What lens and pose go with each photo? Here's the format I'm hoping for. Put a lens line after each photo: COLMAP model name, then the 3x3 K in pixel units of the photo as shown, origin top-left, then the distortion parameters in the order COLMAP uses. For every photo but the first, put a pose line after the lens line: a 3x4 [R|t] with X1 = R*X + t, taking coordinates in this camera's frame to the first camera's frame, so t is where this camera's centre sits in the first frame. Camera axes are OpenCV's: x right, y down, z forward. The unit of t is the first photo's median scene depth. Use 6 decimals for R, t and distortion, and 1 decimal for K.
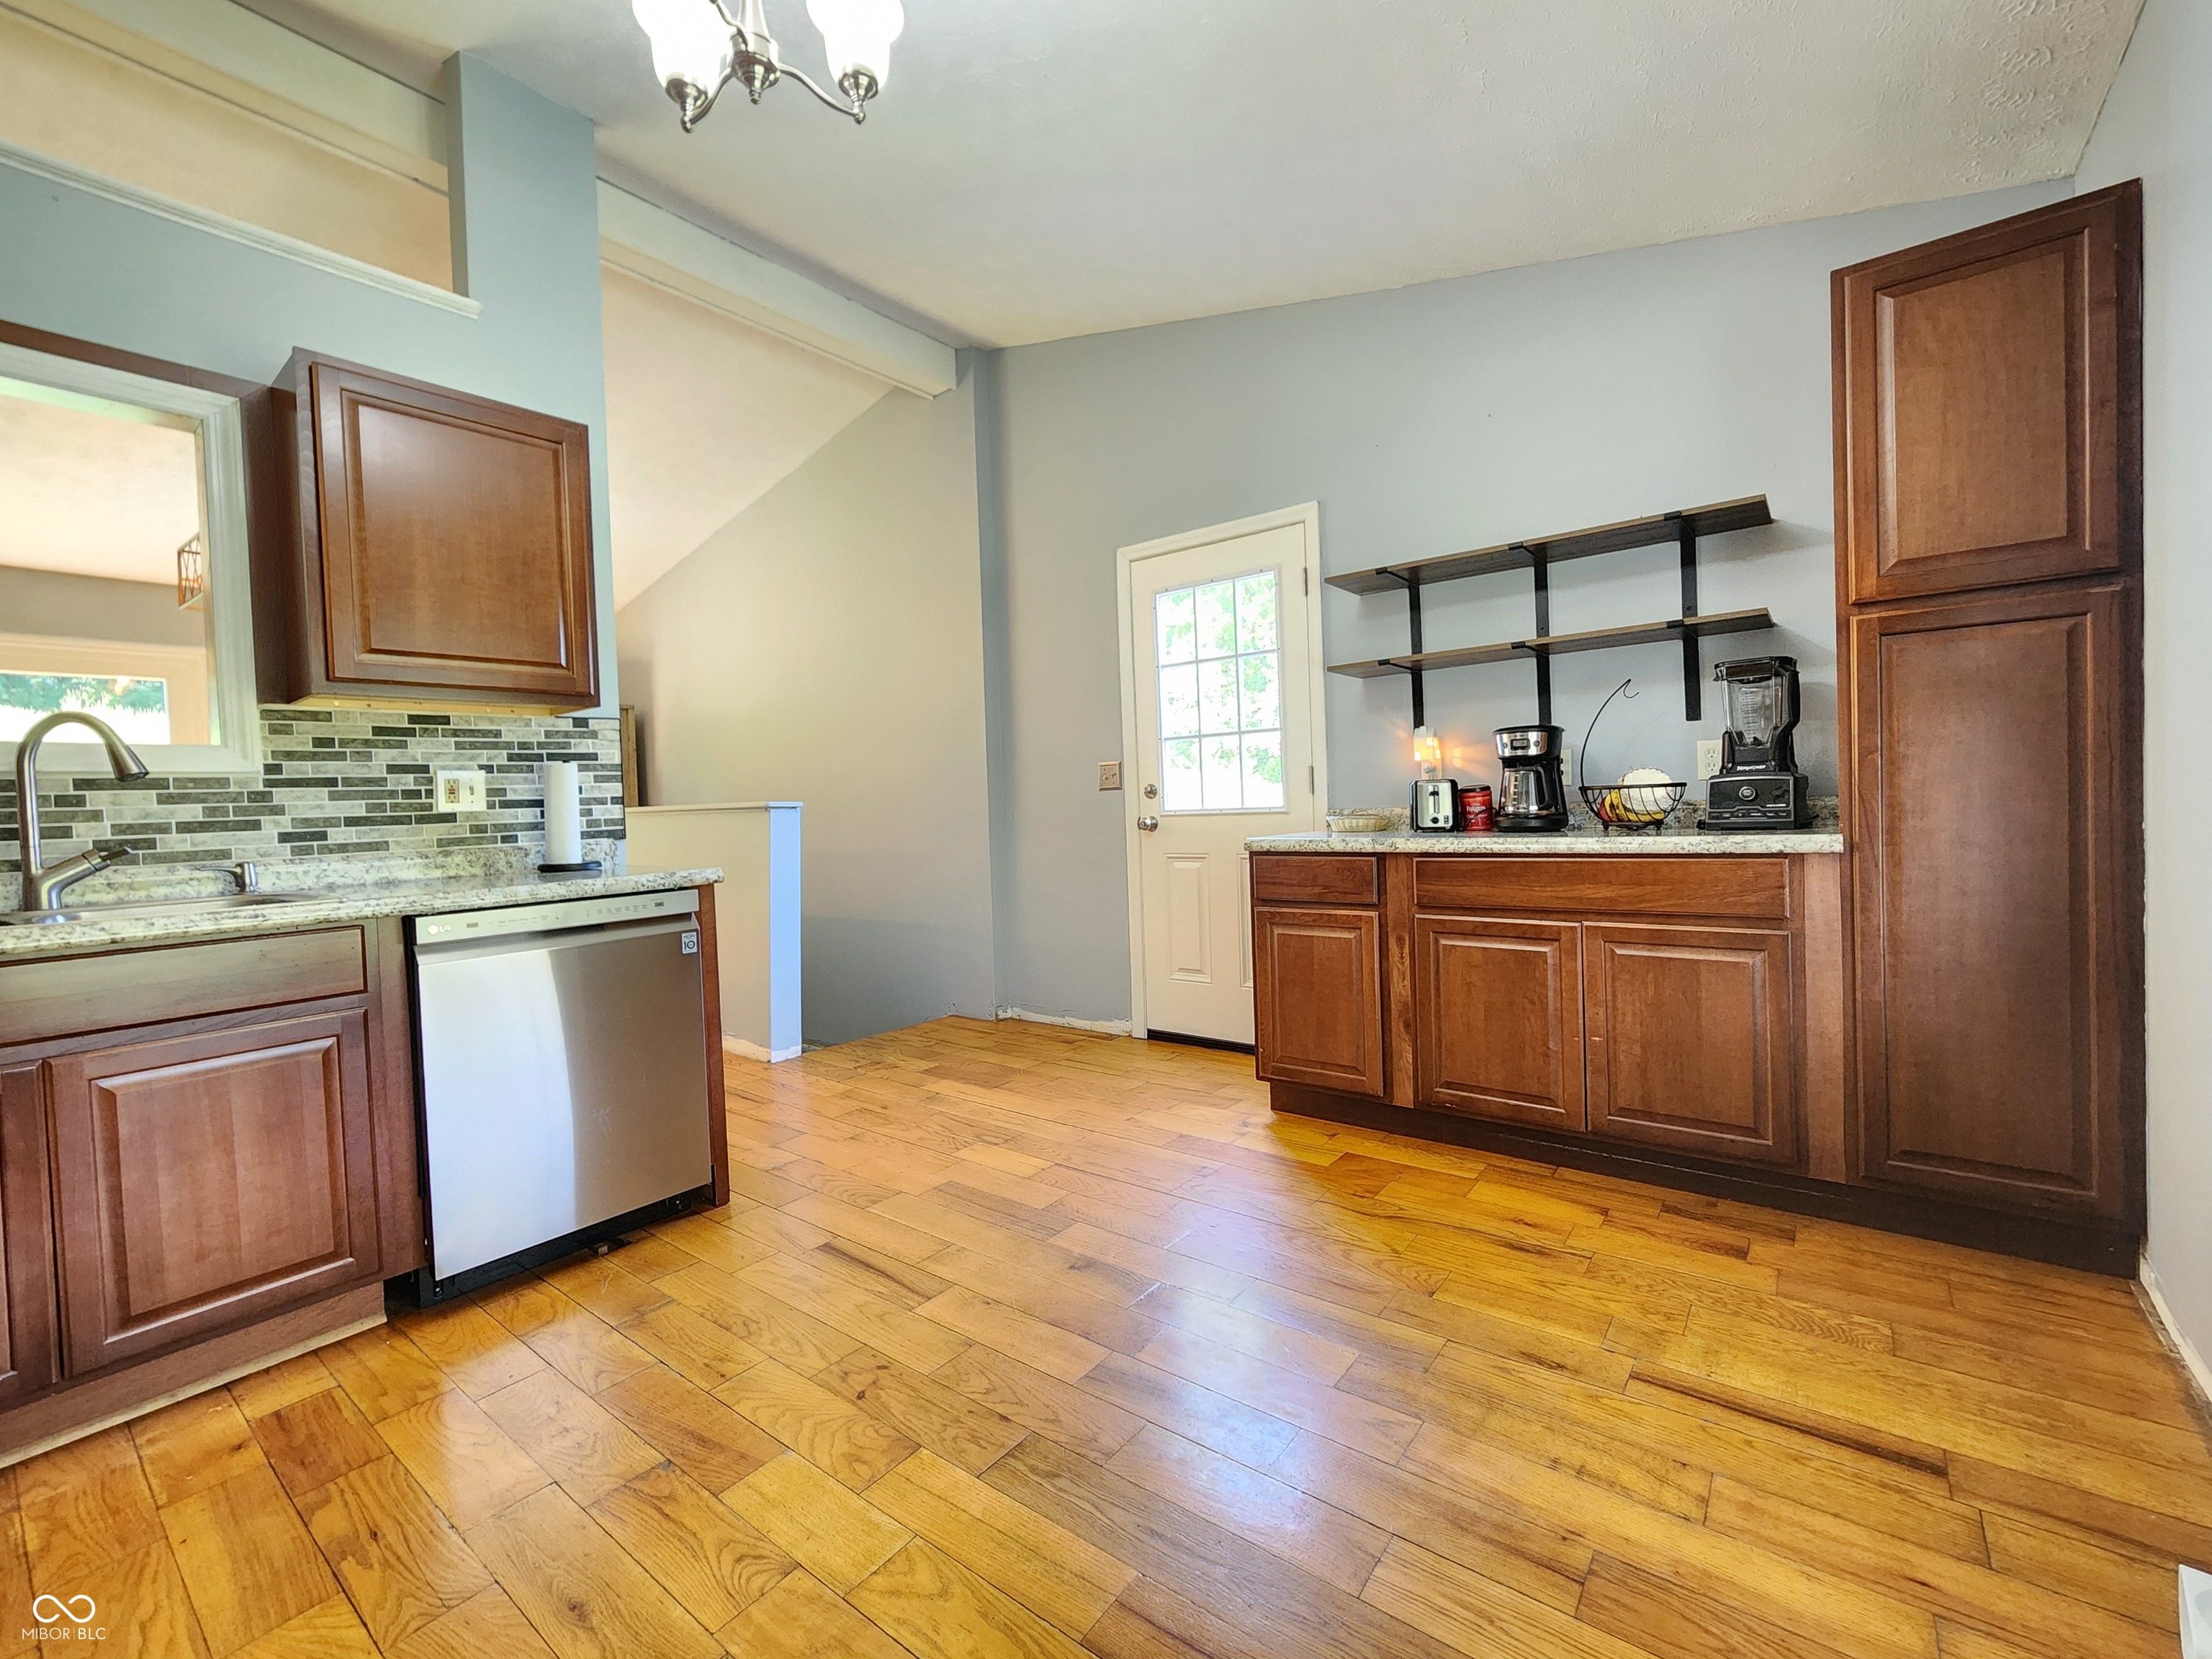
lens RADIAL K [[923.5, 0, 1100.8], [0, 923.5, 826.2], [0, 0, 1]] dist [-0.000488, 0.001628]
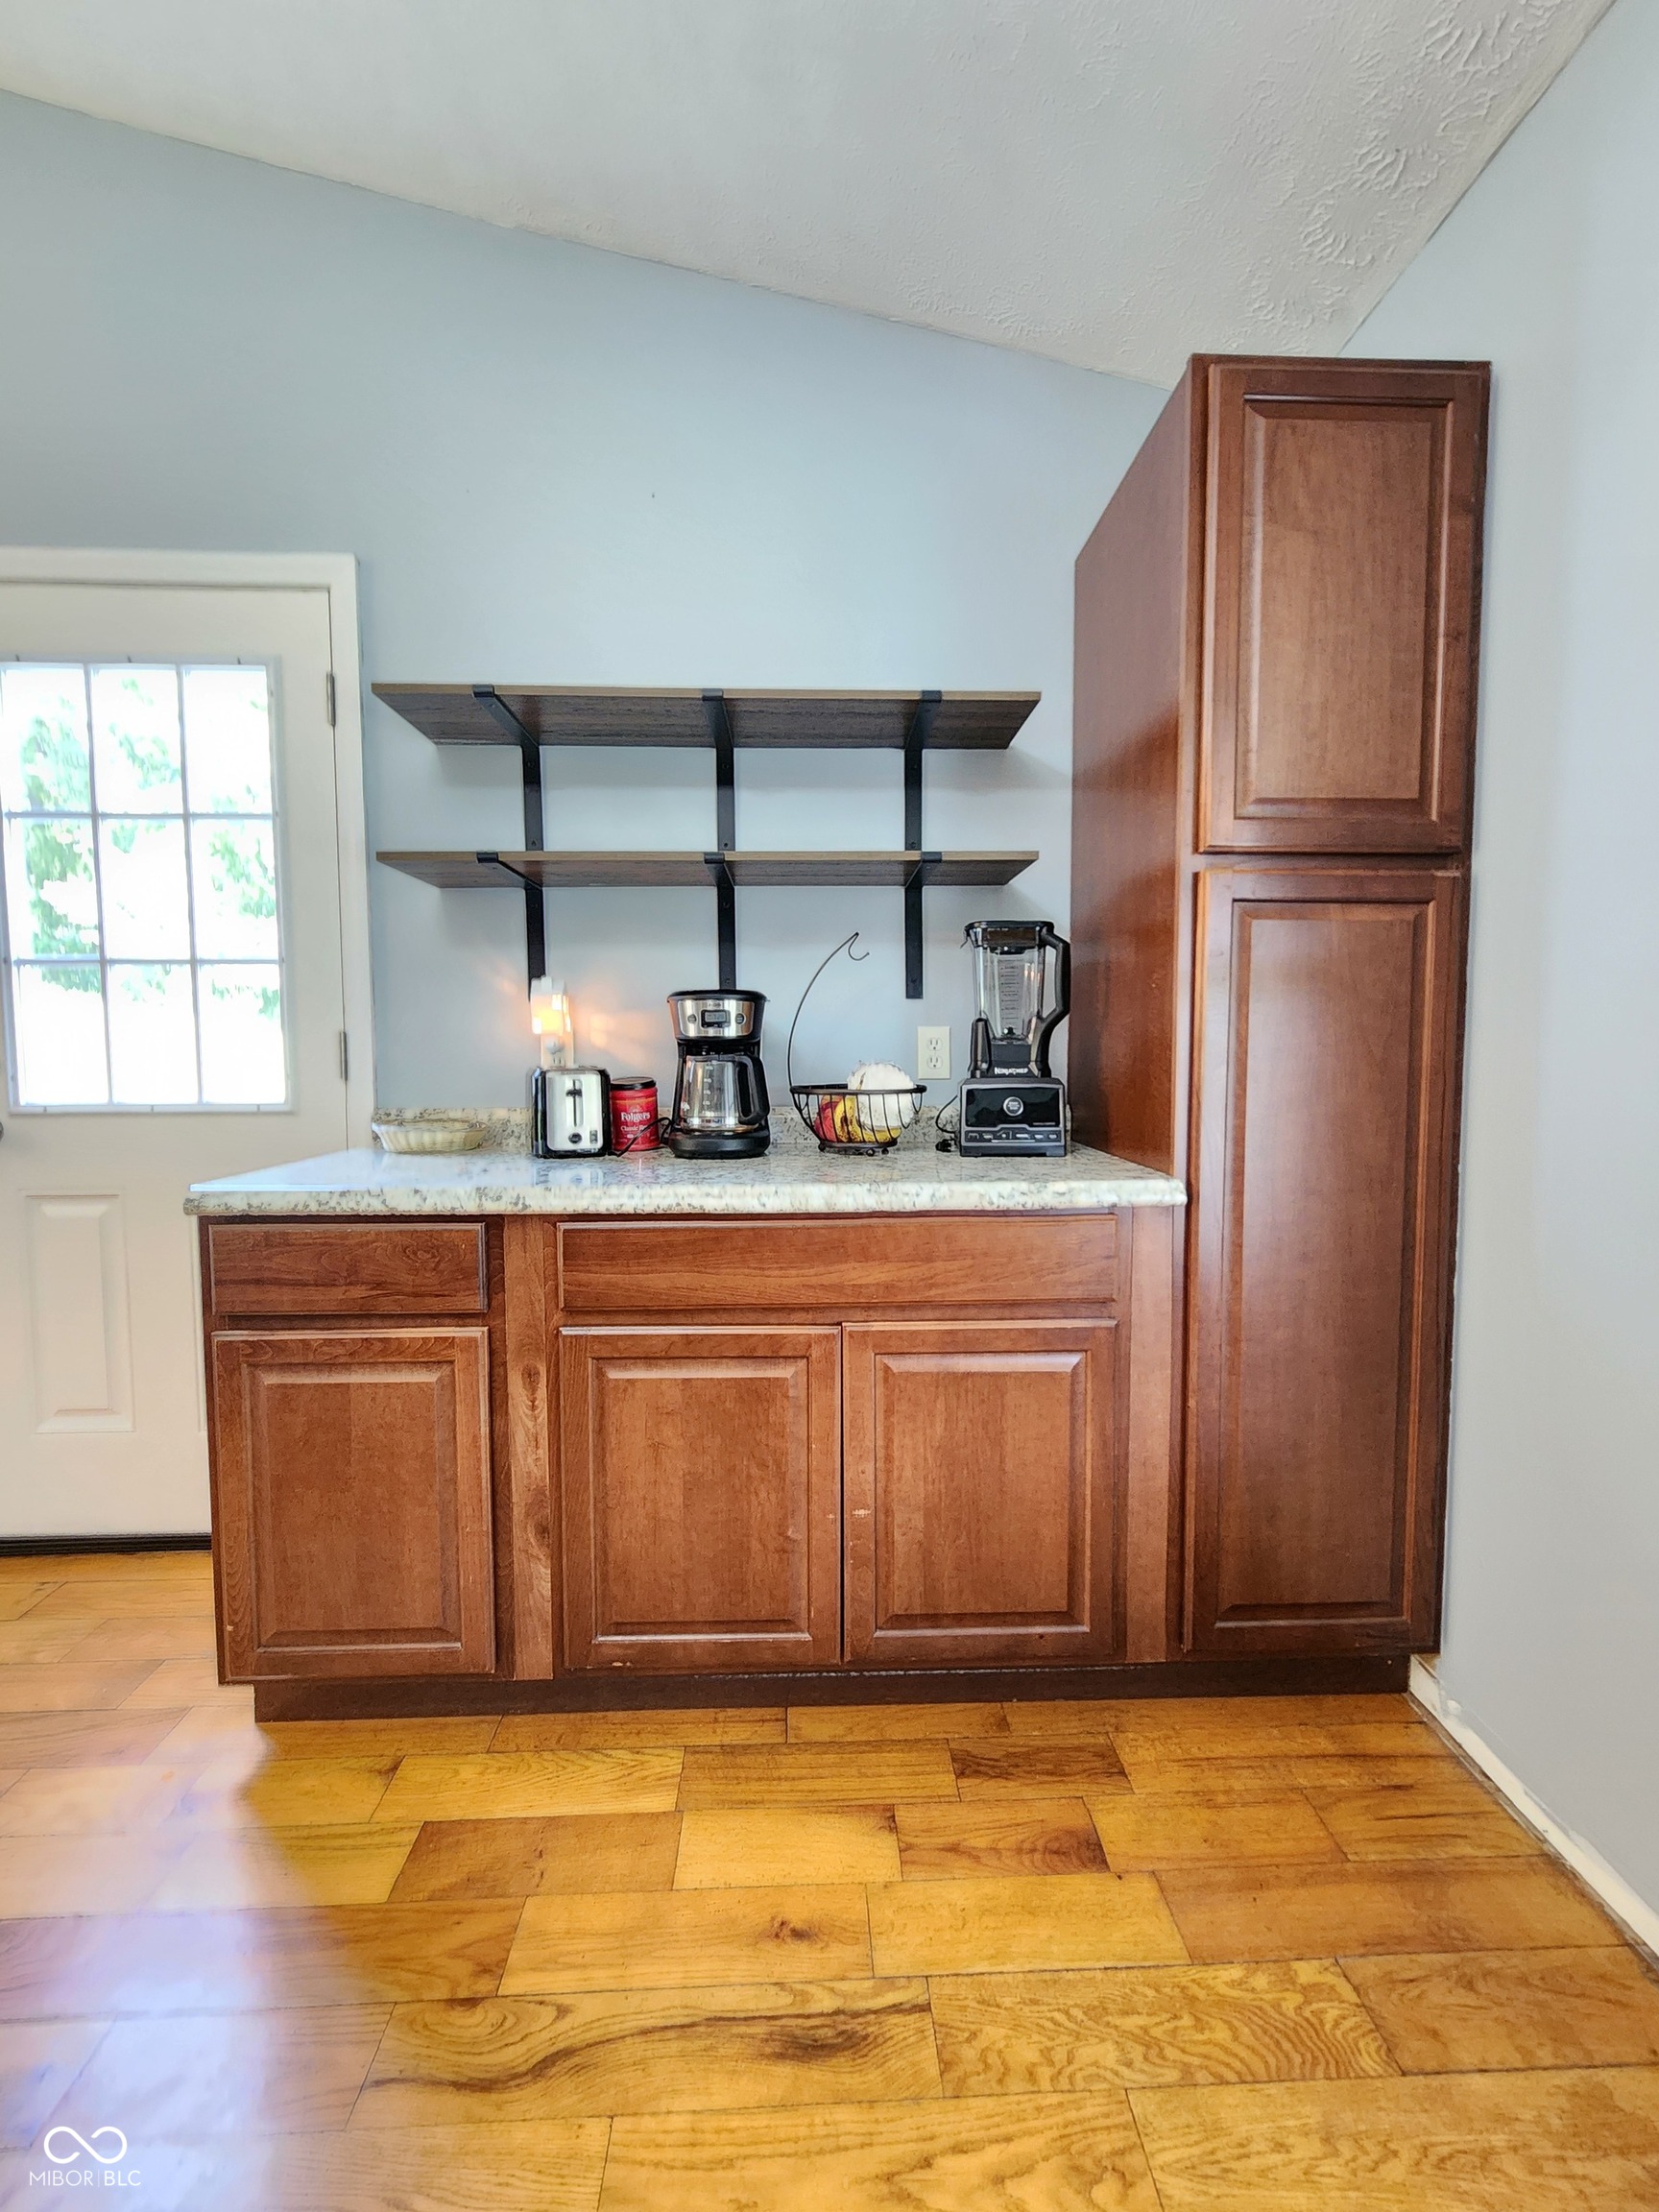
lens RADIAL K [[923.5, 0, 826.6], [0, 923.5, 1094.7], [0, 0, 1]] dist [-0.000488, 0.001628]
pose [[0.756592, -0.003843, 0.653876, 0.116698], [-0.008069, 0.999852, 0.015213, -0.053267], [-0.653837, -0.016786, 0.756449, 0.537489]]
